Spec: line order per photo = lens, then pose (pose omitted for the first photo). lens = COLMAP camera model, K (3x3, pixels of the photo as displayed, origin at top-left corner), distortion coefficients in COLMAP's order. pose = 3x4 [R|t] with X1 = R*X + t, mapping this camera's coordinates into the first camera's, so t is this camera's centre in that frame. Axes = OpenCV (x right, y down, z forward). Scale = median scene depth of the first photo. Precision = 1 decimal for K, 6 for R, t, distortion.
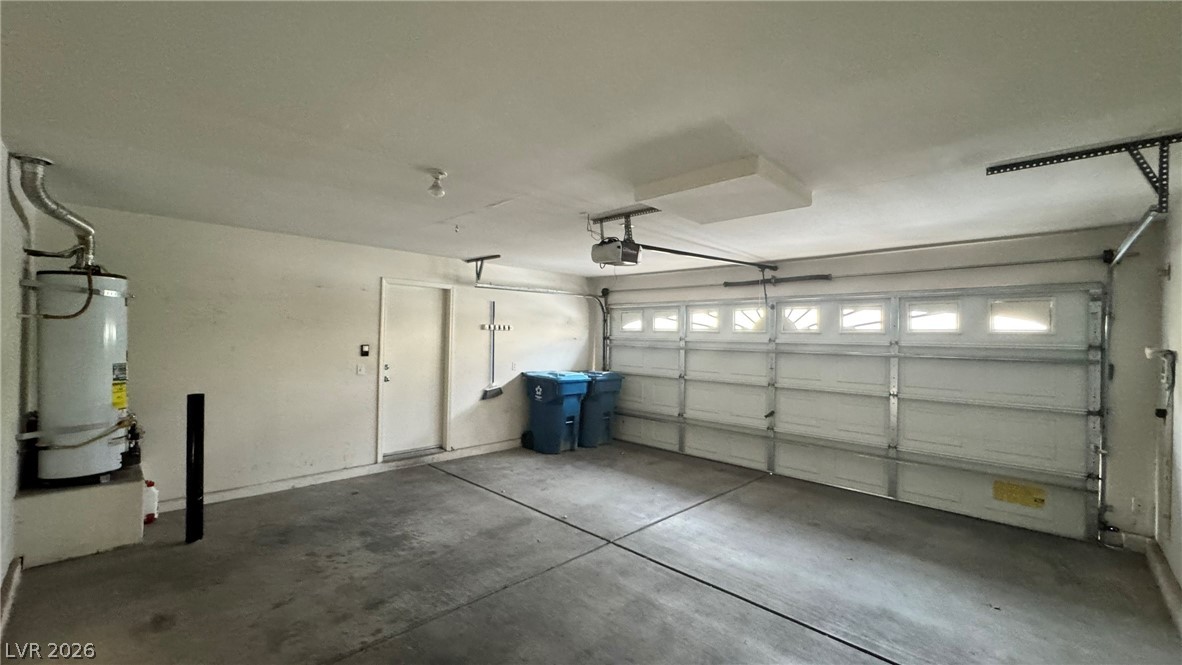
lens RADIAL K [[474.4, 0, 589.9], [0, 474.4, 332.3], [0, 0, 1]] dist [-0.001382, 0.000323]
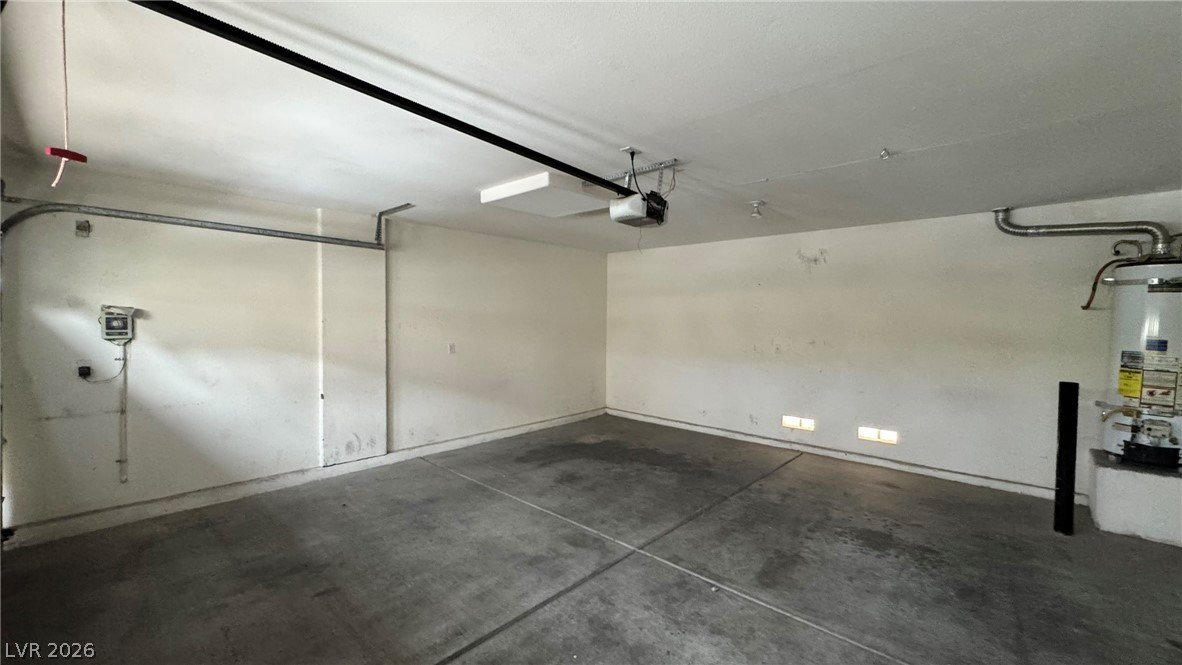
lens RADIAL K [[474.4, 0, 589.9], [0, 474.4, 332.3], [0, 0, 1]] dist [-0.001382, 0.000323]
pose [[-0.999325, -0.028531, -0.023133, 0.168214], [-0.028959, 0.999411, 0.018389, 0.039599], [0.022594, 0.019047, -0.999563, 1.944437]]
